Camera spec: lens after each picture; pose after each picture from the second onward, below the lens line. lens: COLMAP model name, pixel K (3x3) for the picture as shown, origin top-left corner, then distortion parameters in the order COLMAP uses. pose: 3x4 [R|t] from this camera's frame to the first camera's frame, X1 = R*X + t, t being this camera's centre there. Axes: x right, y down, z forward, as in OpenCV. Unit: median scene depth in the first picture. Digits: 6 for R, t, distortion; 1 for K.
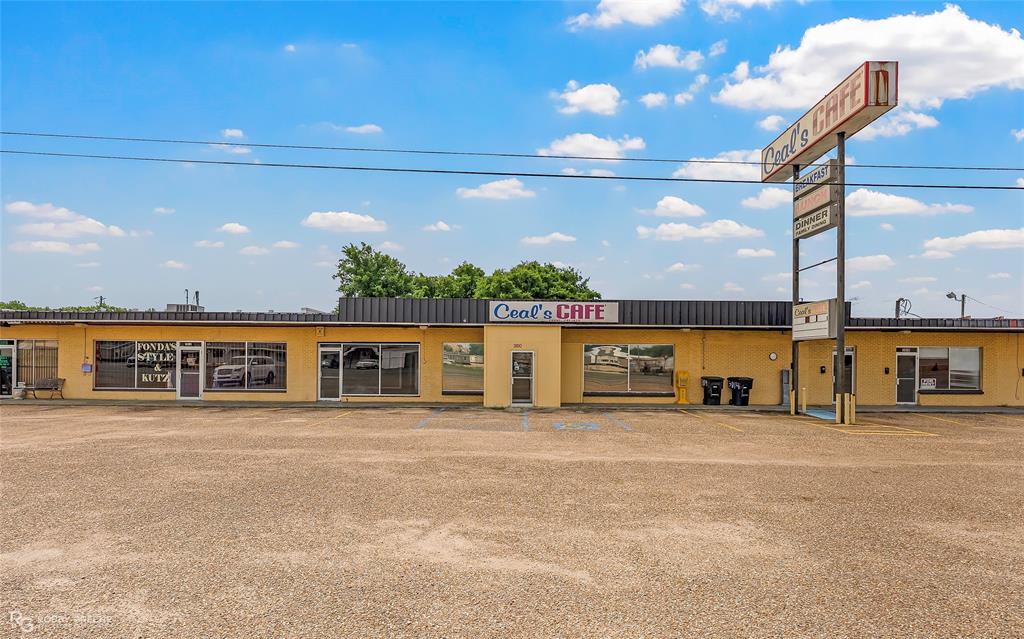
lens RADIAL K [[508.1, 0, 516.9], [0, 508.1, 359.0], [0, 0, 1]] dist [-0.000860, 0.000217]
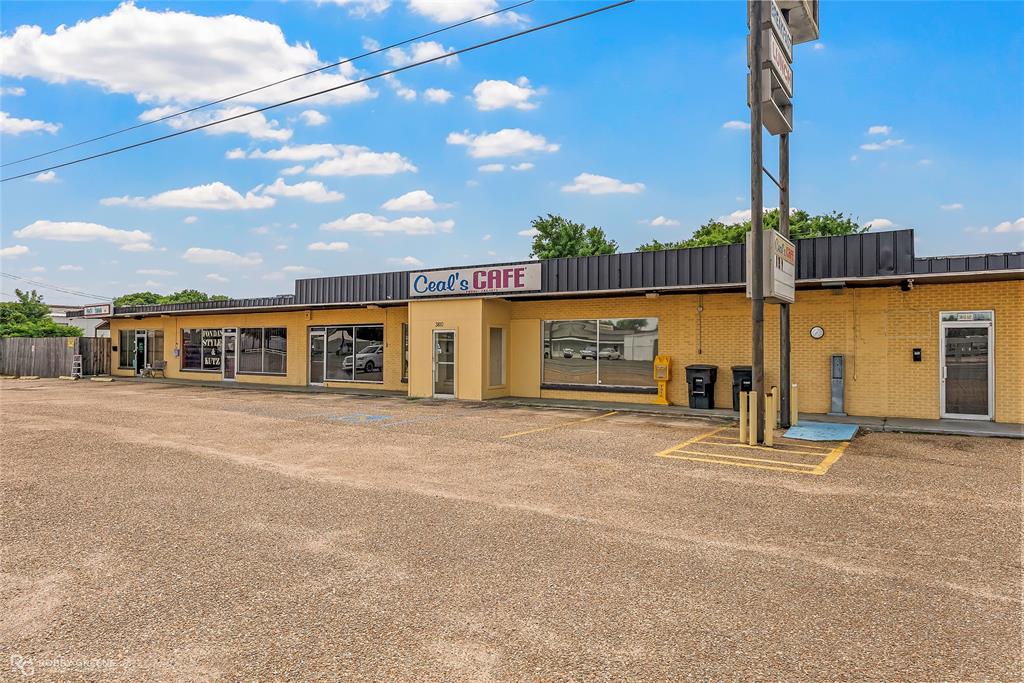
lens RADIAL K [[627.9, 0, 512.0], [0, 627.9, 341.5], [0, 0, 1]] dist [-0.003097, -0.000012]
pose [[0.841726, -0.009547, -0.539821, 0.659652], [0.001416, 0.999879, -0.015476, 0.017997], [0.539903, 0.012262, 0.841638, 0.202583]]
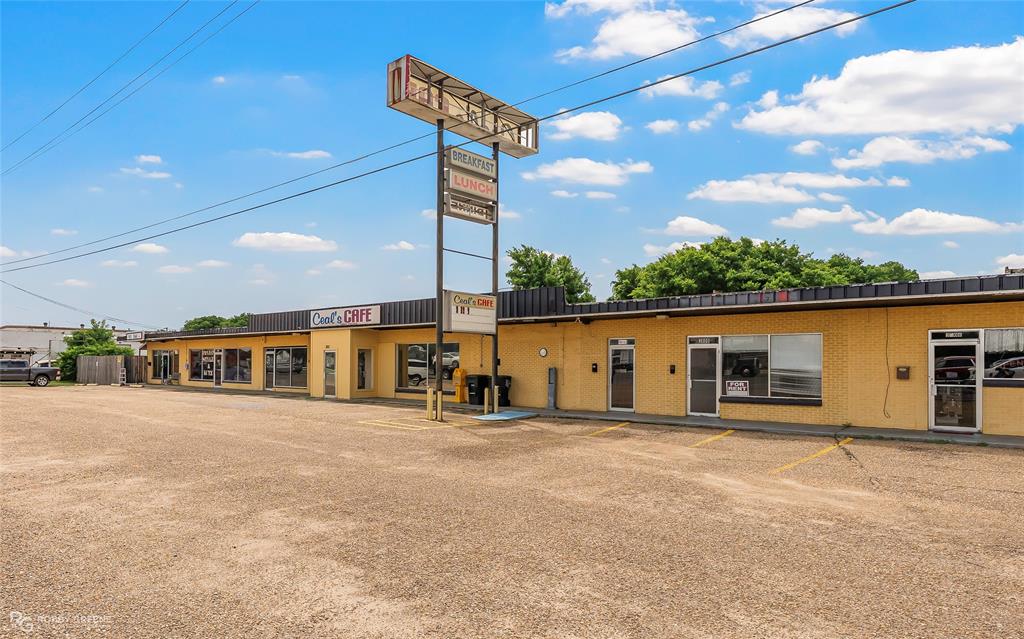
lens RADIAL K [[622.3, 0, 449.6], [0, 622.3, 364.7], [0, 0, 1]] dist [-0.000447, -0.000028]
pose [[0.734193, -0.002931, -0.678935, 1.219426], [-0.002583, 0.999971, -0.007110, 0.026249], [0.678936, 0.006974, 0.734164, 0.117885]]
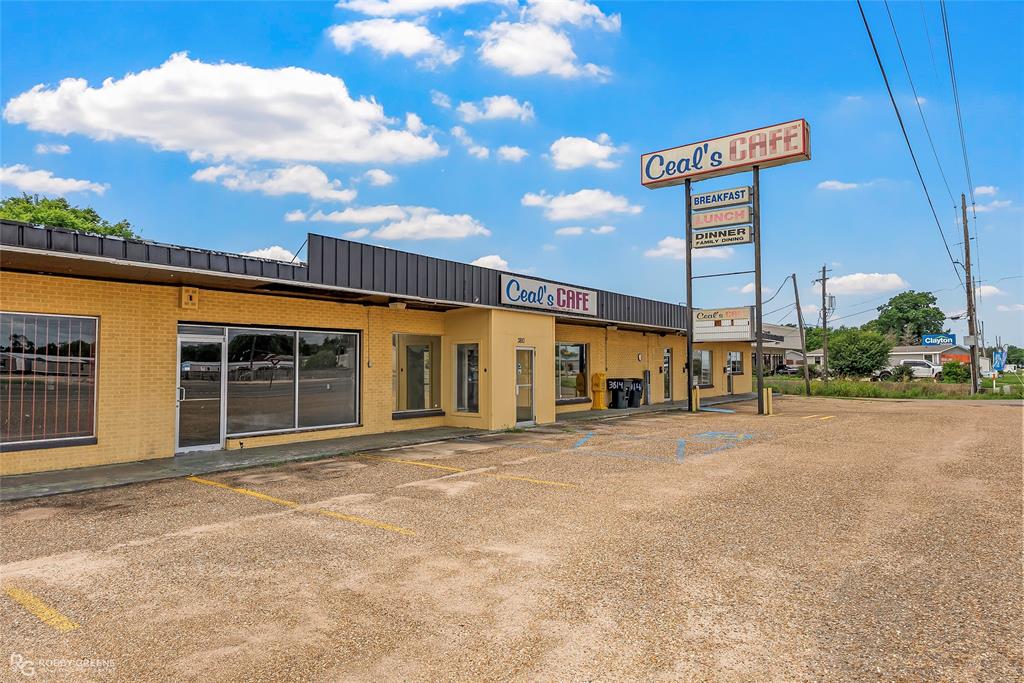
lens RADIAL K [[627.9, 0, 512.0], [0, 627.9, 341.5], [0, 0, 1]] dist [-0.003097, -0.000012]
pose [[0.611918, 0.023285, 0.790578, -0.705143], [0.006057, 0.999399, -0.034124, 0.005259], [-0.790898, 0.025669, 0.611409, 0.477016]]
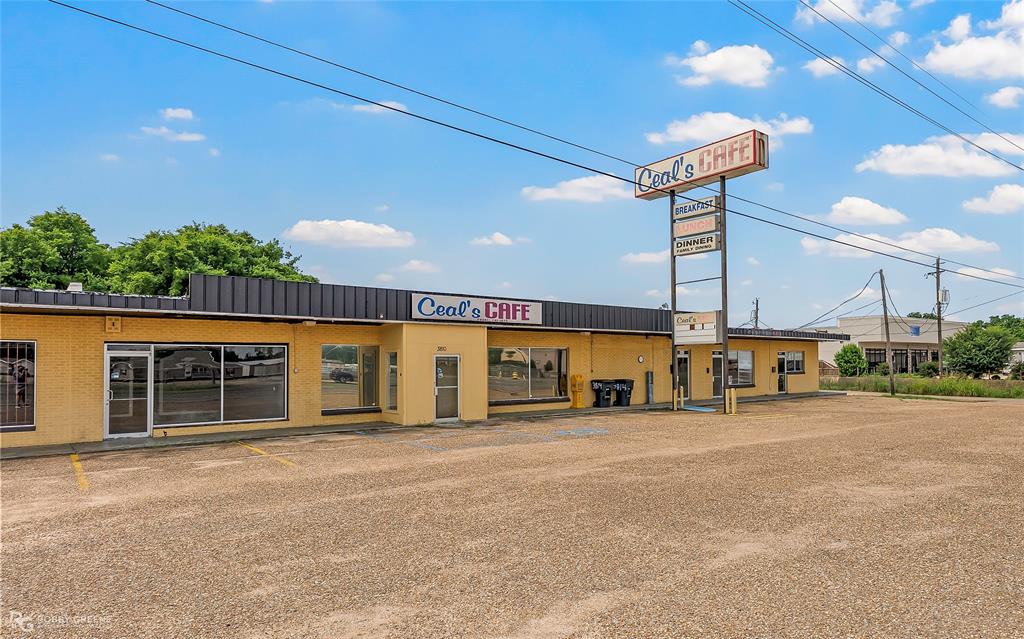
lens RADIAL K [[636.1, 0, 609.1], [0, 636.1, 349.4], [0, 0, 1]] dist [-0.003191, 0.000153]
pose [[0.741587, 0.002022, 0.670854, -0.495874], [0.013666, 0.999742, -0.018121, -0.002497], [-0.670718, 0.022606, 0.741368, 0.047087]]
